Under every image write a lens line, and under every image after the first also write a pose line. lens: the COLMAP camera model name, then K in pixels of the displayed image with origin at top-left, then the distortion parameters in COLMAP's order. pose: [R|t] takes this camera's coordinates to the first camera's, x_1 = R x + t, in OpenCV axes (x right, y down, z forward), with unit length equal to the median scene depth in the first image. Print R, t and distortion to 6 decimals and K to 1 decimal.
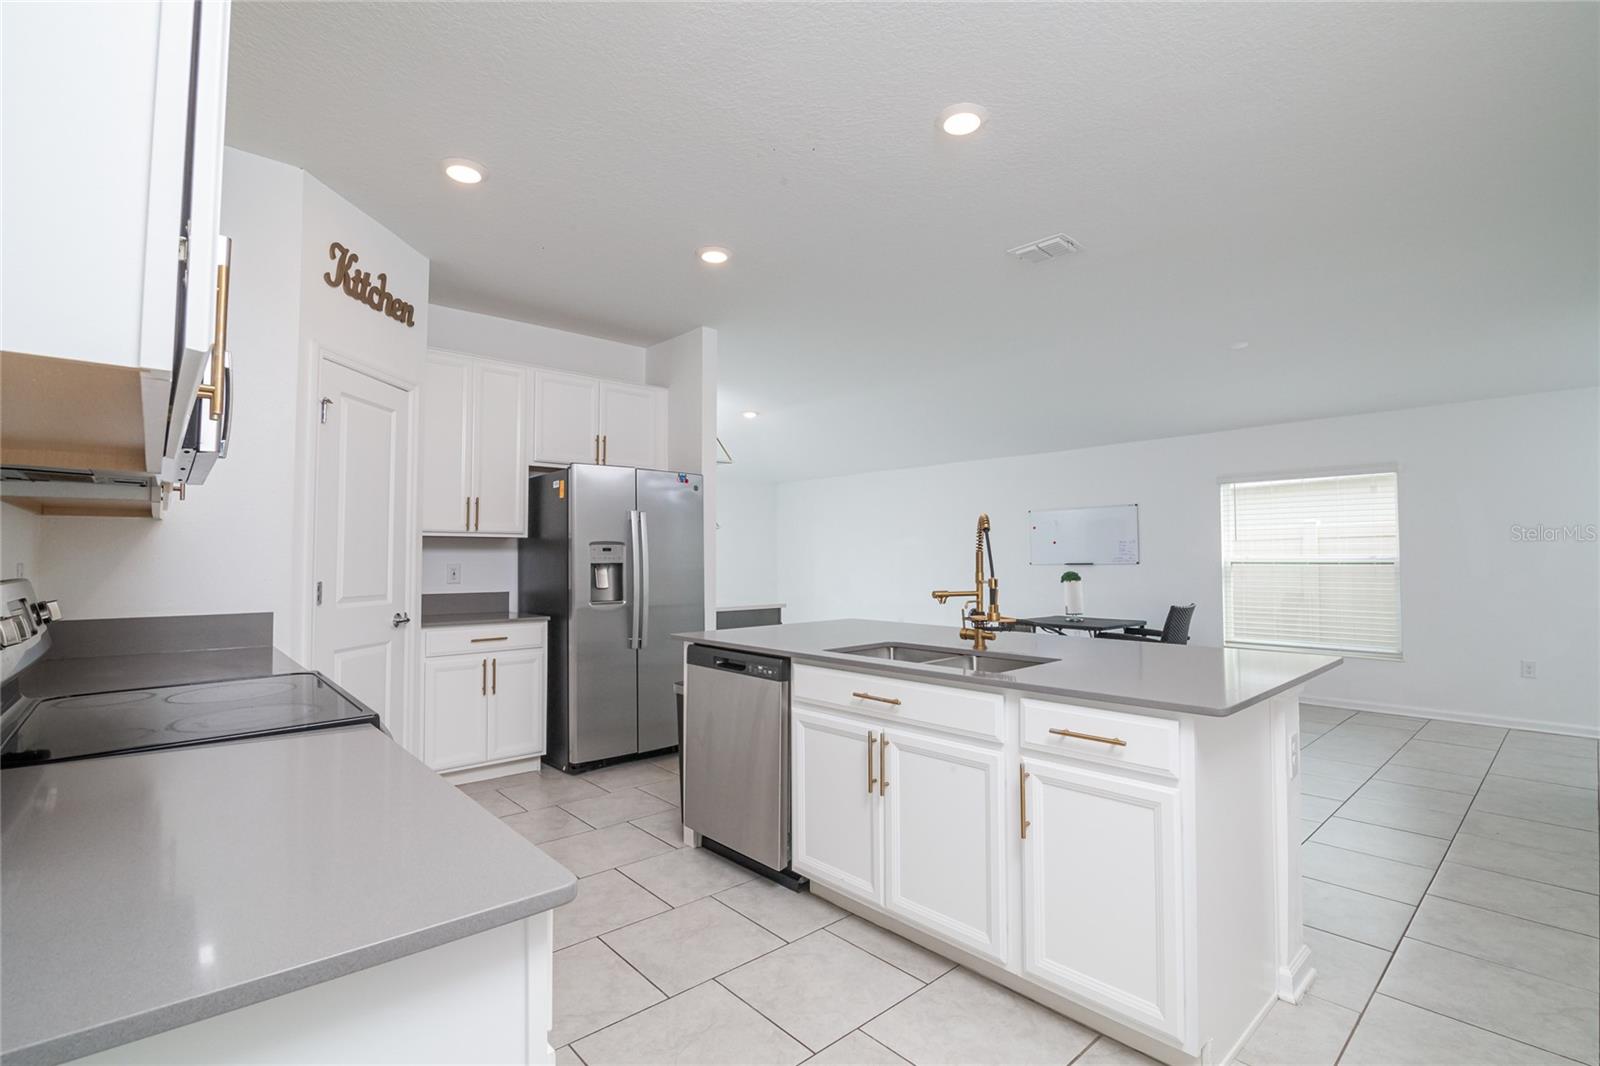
lens RADIAL K [[733.5, 0, 801.1], [0, 733.5, 526.7], [0, 0, 1]] dist [-0.021450, 0.001514]
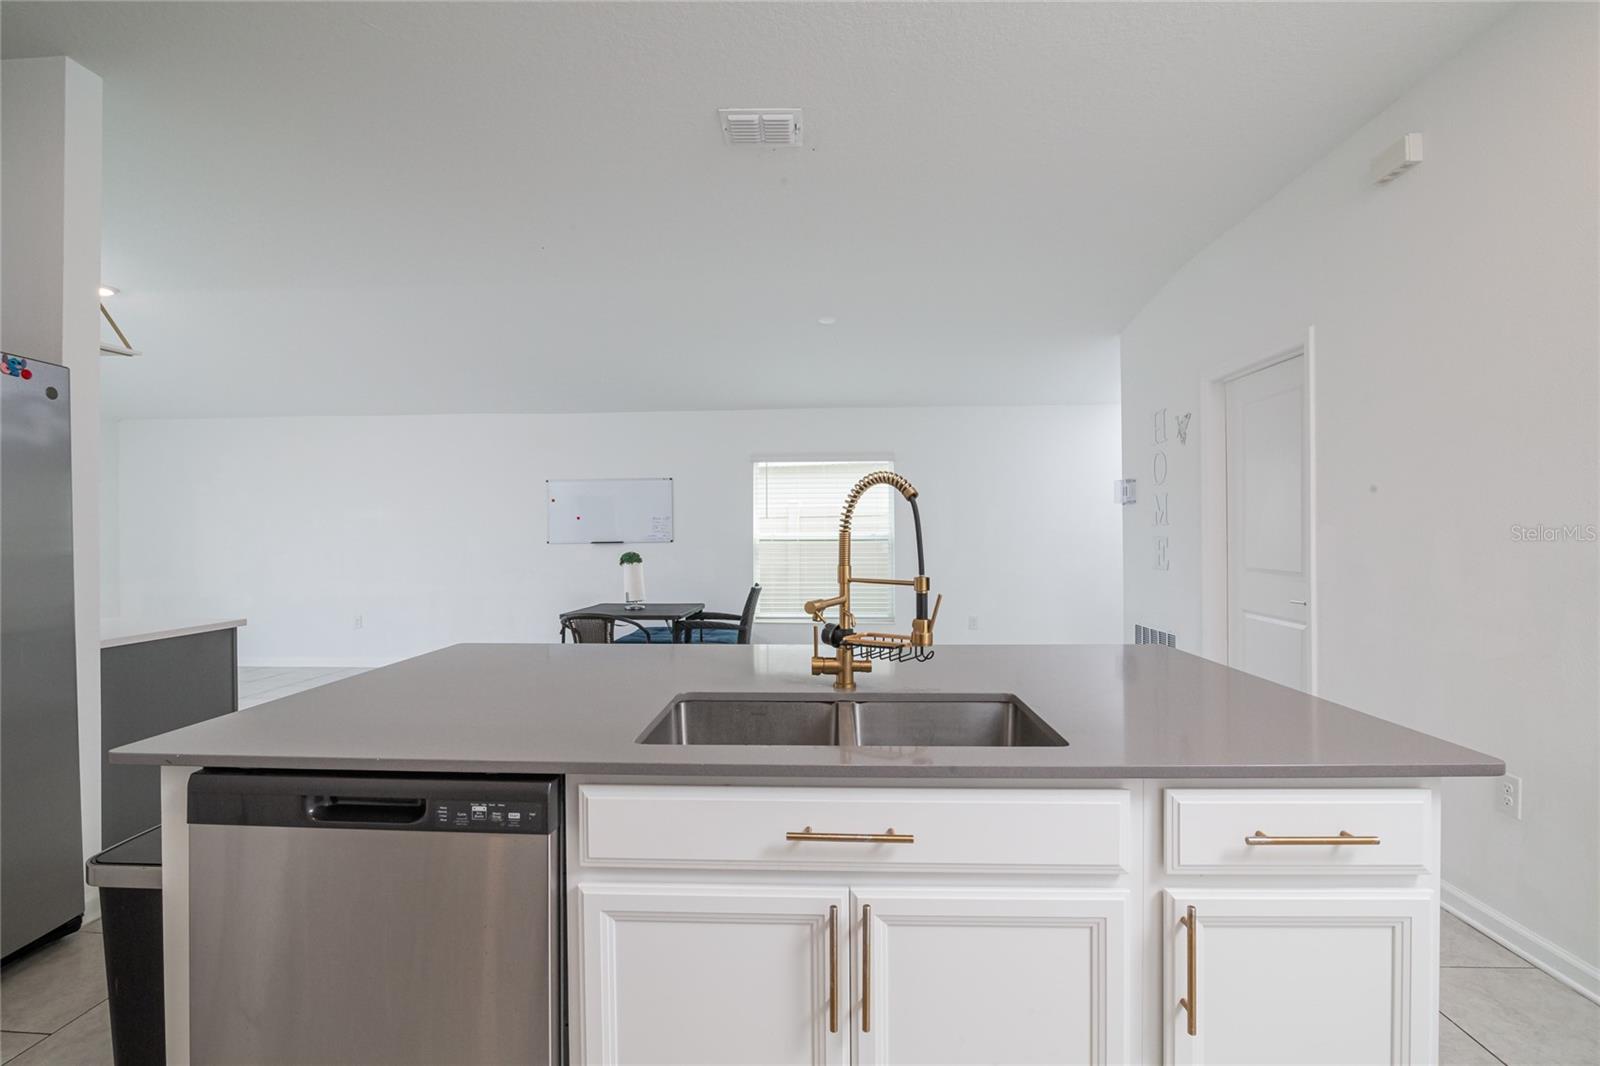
lens RADIAL K [[733.5, 0, 804.6], [0, 733.5, 526.0], [0, 0, 1]] dist [-0.021450, 0.001514]
pose [[0.706737, 0.005108, 0.707458, -0.180501], [-0.028048, 0.999390, 0.020804, 0.013231], [-0.706921, -0.034546, 0.706449, 0.473129]]
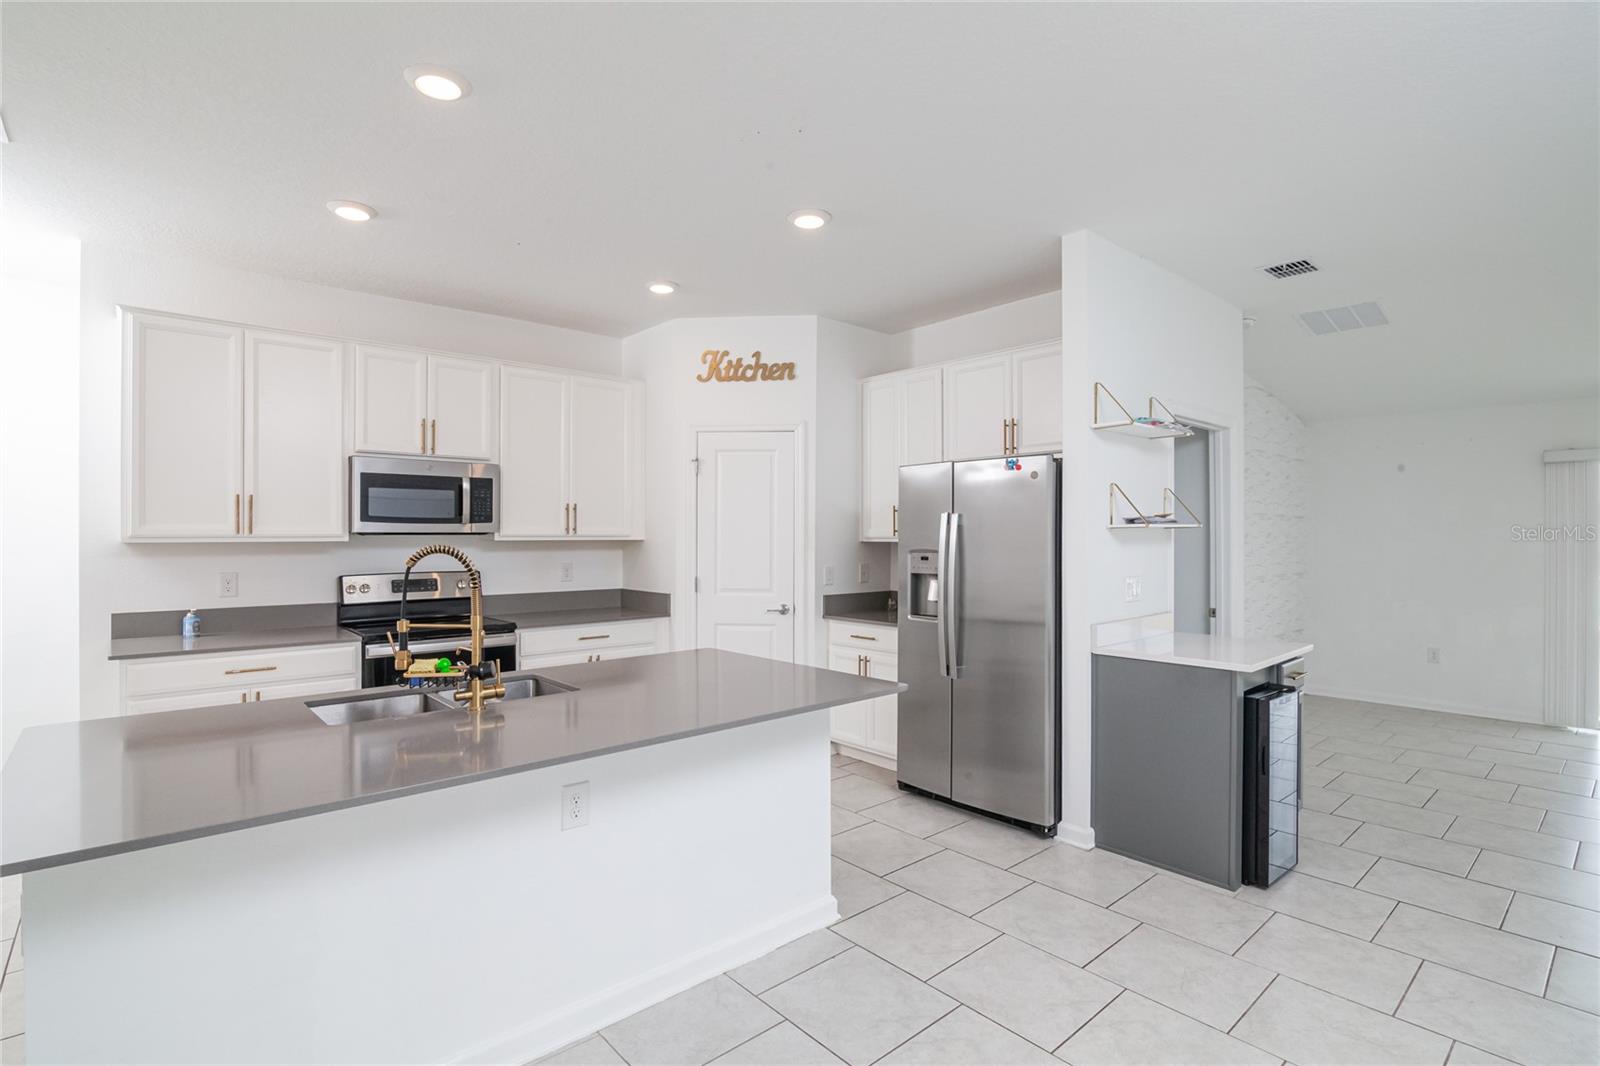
lens RADIAL K [[765.1, 0, 792.2], [0, 765.1, 531.9], [0, 0, 1]] dist [-0.024902, 0.003971]
pose [[-0.020642, 0.000019, -0.999787, 0.863180], [0.043016, 0.999074, -0.000869, -0.009086], [0.998861, -0.043025, -0.020624, 1.102216]]
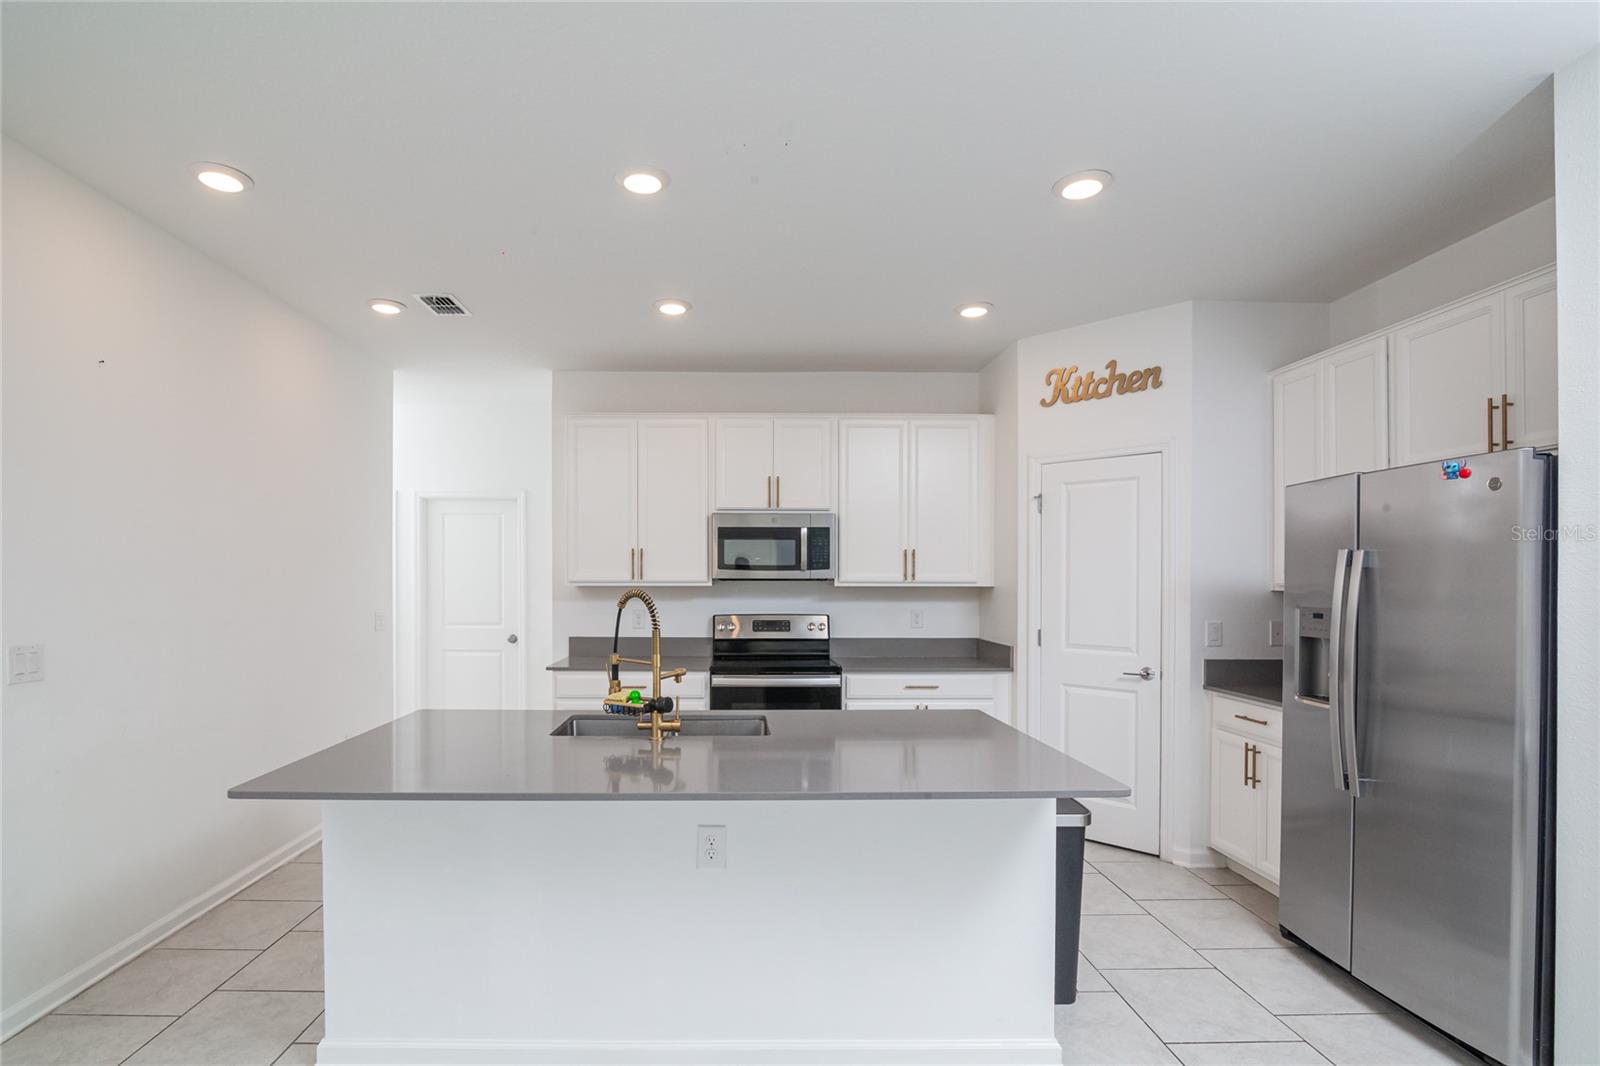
lens RADIAL K [[733.5, 0, 753.0], [0, 733.5, 582.6], [0, 0, 1]] dist [-0.021450, 0.001514]
pose [[-0.668477, 0.001749, -0.743730, 0.649484], [0.031297, 0.999178, -0.025781, 0.006306], [0.743074, -0.040511, -0.667982, 1.353504]]
